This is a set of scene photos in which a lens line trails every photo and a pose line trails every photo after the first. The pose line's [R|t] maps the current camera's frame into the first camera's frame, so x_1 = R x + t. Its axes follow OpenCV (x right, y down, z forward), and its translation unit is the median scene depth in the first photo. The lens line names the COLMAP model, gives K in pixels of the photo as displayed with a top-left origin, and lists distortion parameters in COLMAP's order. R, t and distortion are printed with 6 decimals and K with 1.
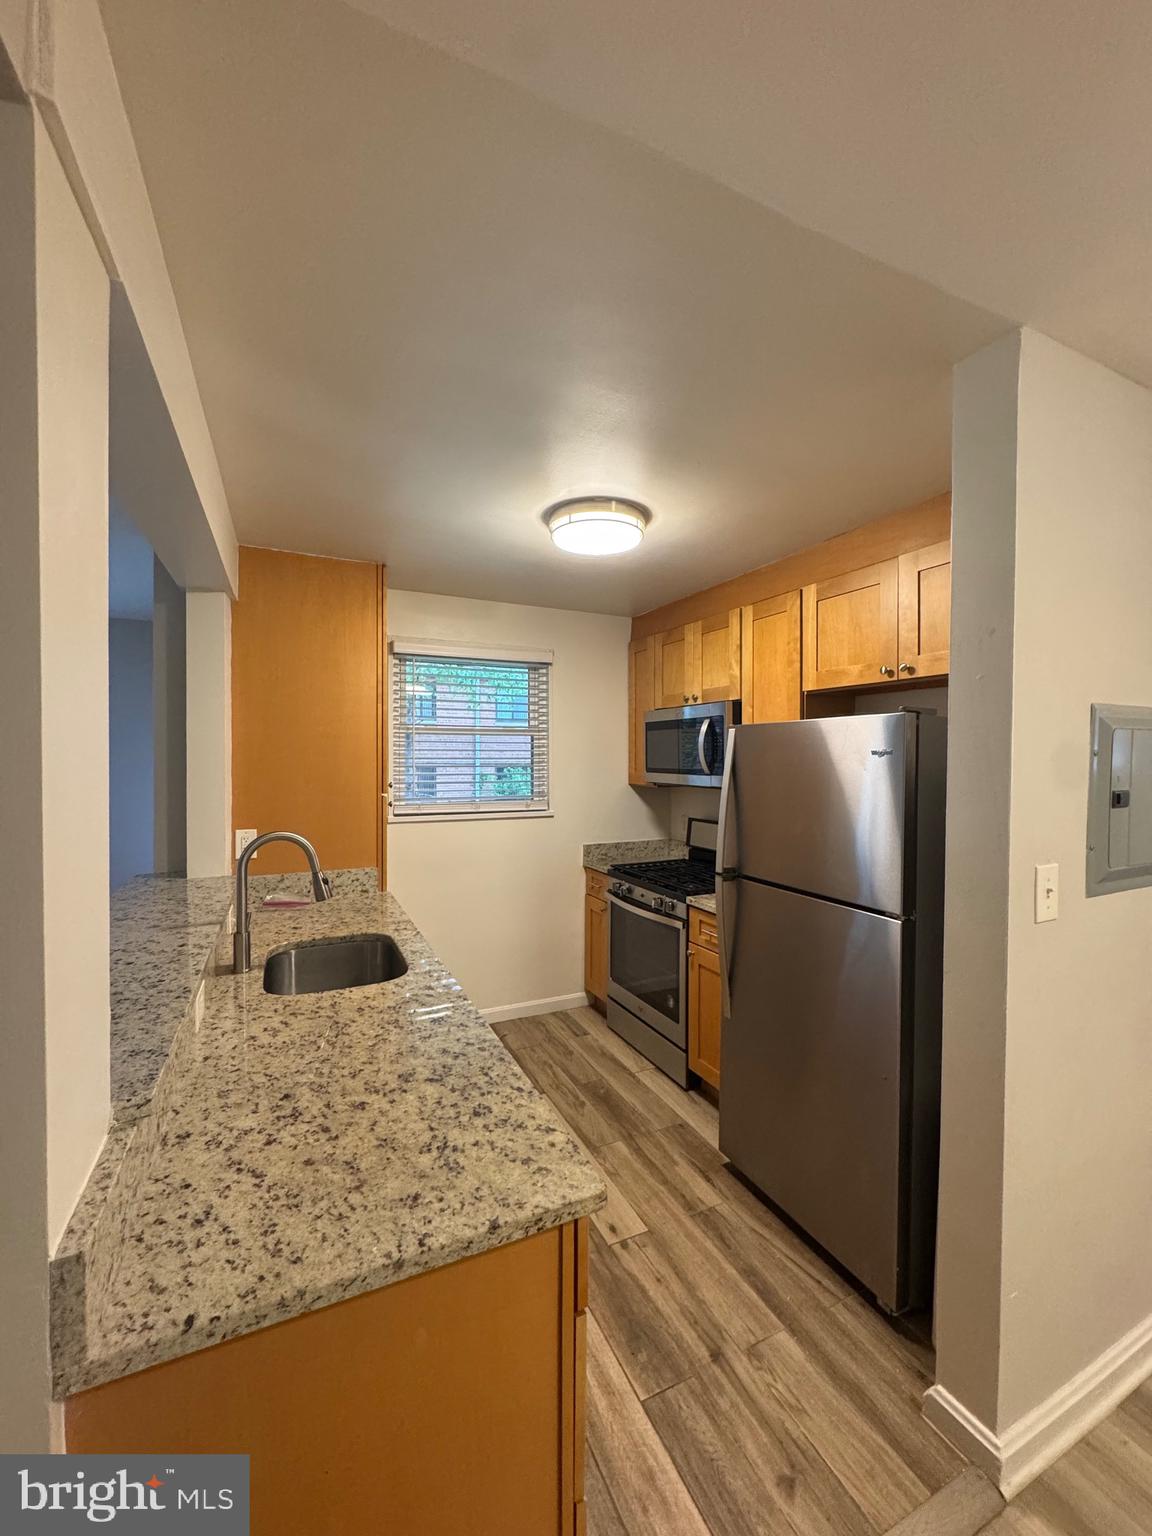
lens RADIAL K [[613.3, 0, 578.8], [0, 613.3, 769.0], [0, 0, 1]] dist [-0.001407, 0.000386]
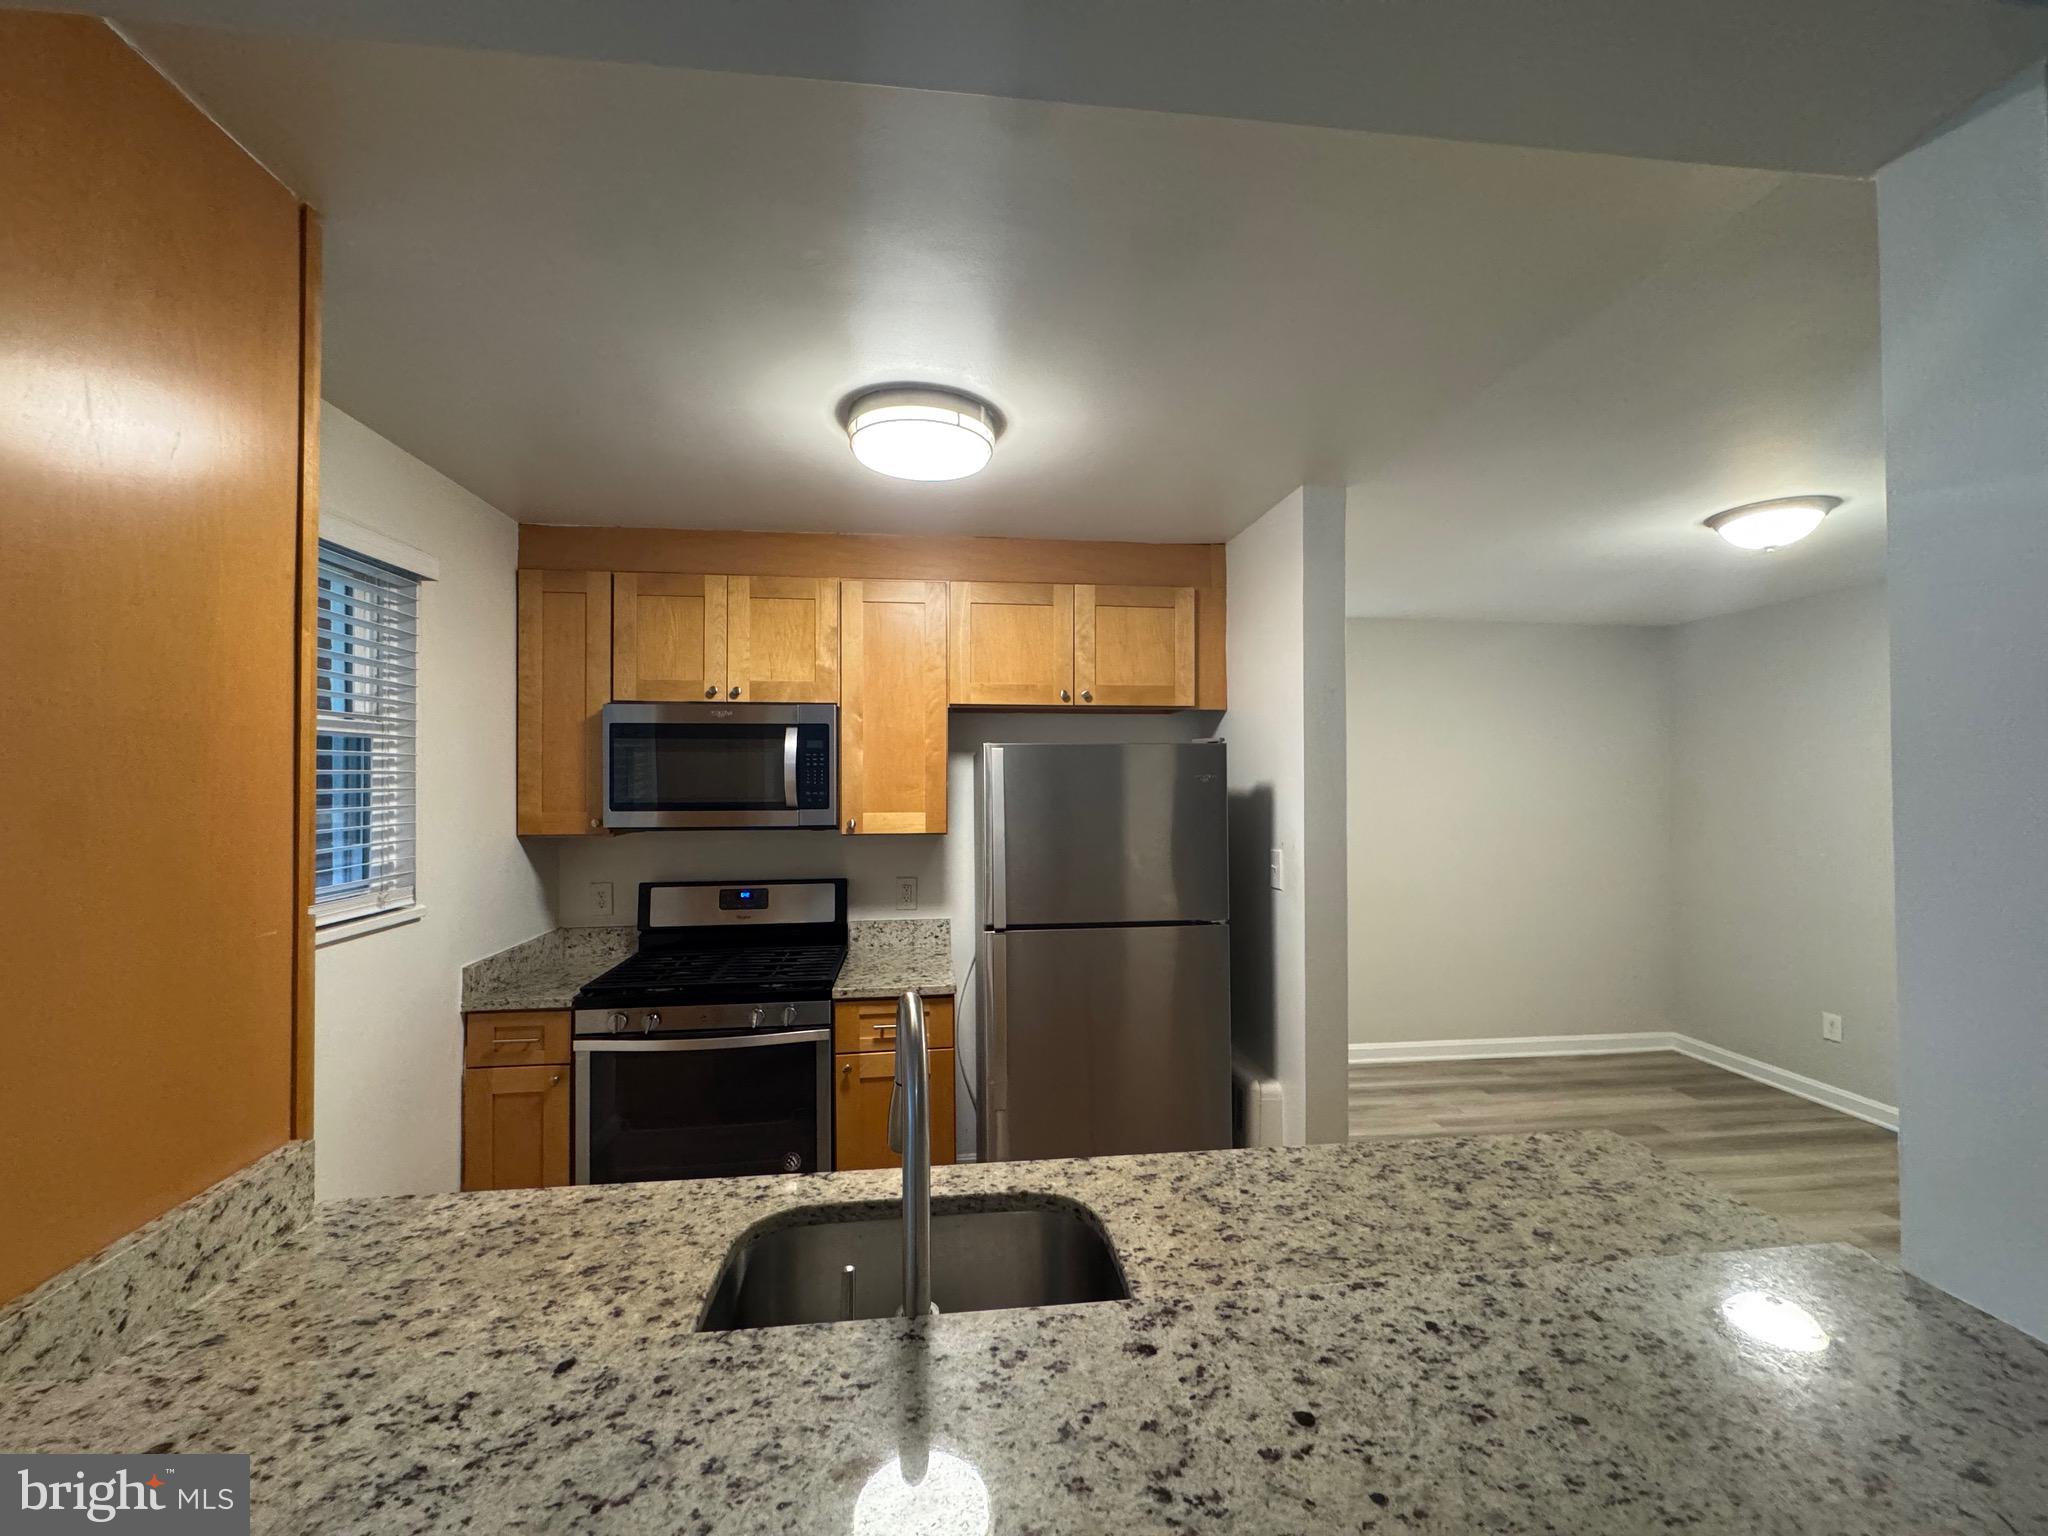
lens RADIAL K [[817.8, 0, 1019.8], [0, 817.8, 772.0], [0, 0, 1]] dist [-0.001407, 0.000386]
pose [[0.317753, 0.002662, 0.948170, -0.784113], [0.022098, 0.999704, -0.010212, -0.022592], [-0.947916, 0.024198, 0.317600, 0.648600]]
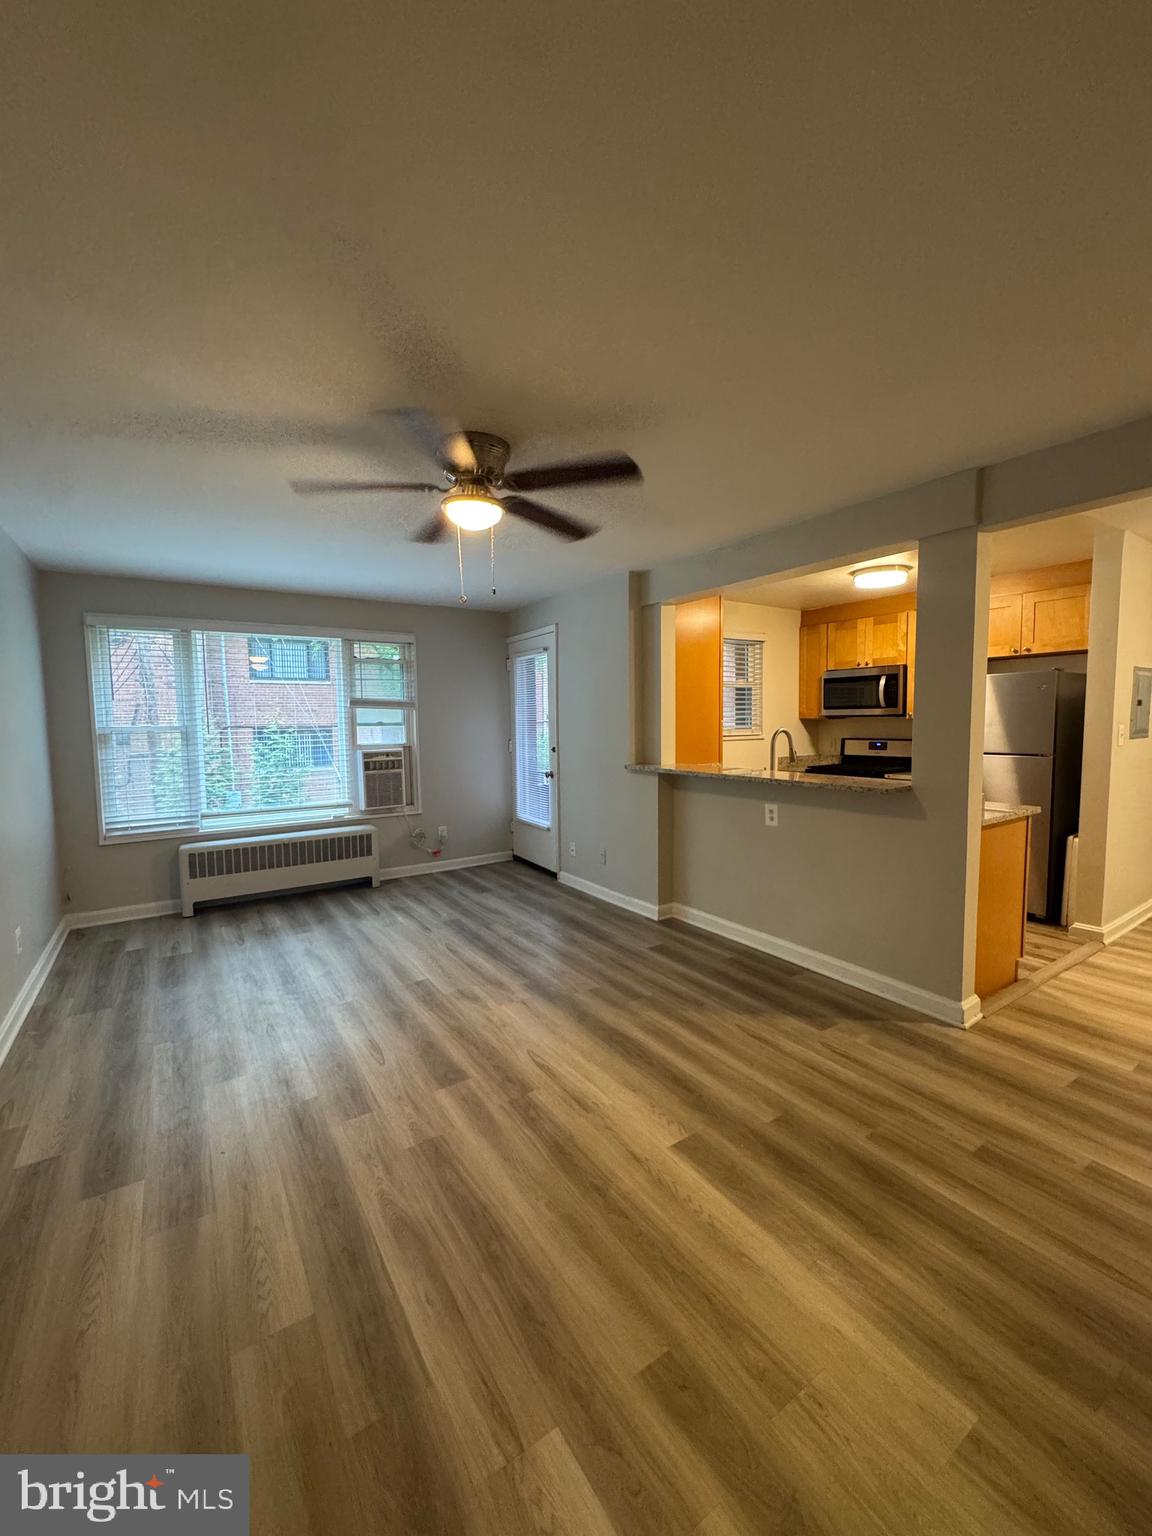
lens RADIAL K [[613.3, 0, 578.8], [0, 613.3, 769.0], [0, 0, 1]] dist [-0.001407, 0.000386]
pose [[0.989945, -0.031272, 0.137949, -1.219533], [0.022212, 0.997523, 0.066738, 0.064572], [-0.139695, -0.063003, 0.988188, -0.831796]]
